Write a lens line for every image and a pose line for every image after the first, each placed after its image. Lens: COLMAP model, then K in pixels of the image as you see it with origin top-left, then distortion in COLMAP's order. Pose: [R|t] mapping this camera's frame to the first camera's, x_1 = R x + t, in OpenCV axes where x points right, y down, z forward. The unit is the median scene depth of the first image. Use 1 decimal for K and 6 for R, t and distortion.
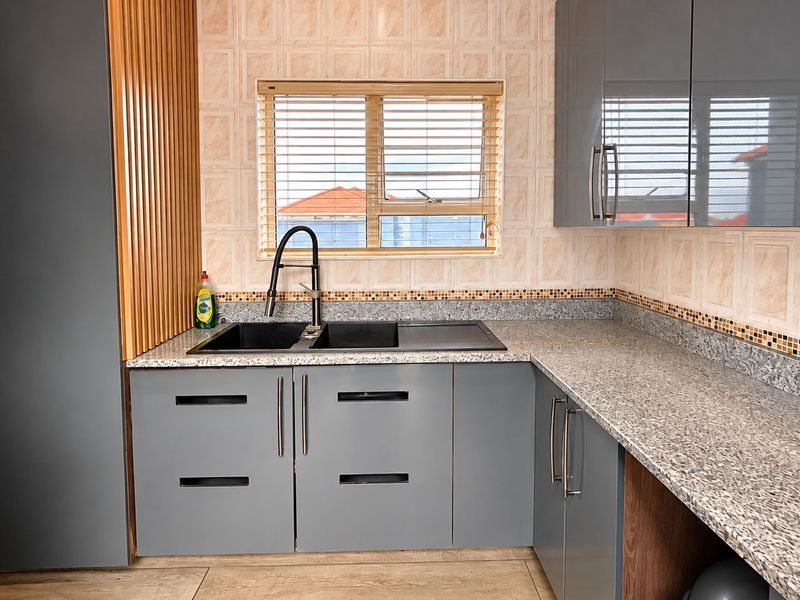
lens RADIAL K [[471.3, 0, 400.0], [0, 471.3, 300.0], [0, 0, 1]] dist [0.042094, -0.001464]
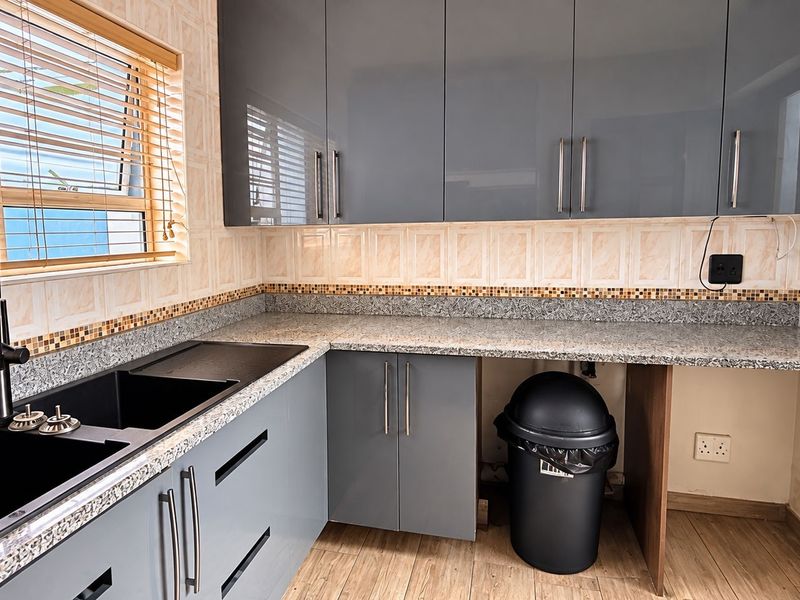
lens RADIAL K [[471.3, 0, 400.0], [0, 471.3, 300.0], [0, 0, 1]] dist [0.042094, -0.001464]
pose [[0.250406, -0.144863, 0.957242, -0.517127], [0.177182, 0.978900, 0.101791, -0.044252], [-0.951790, 0.144117, 0.270790, 0.428651]]
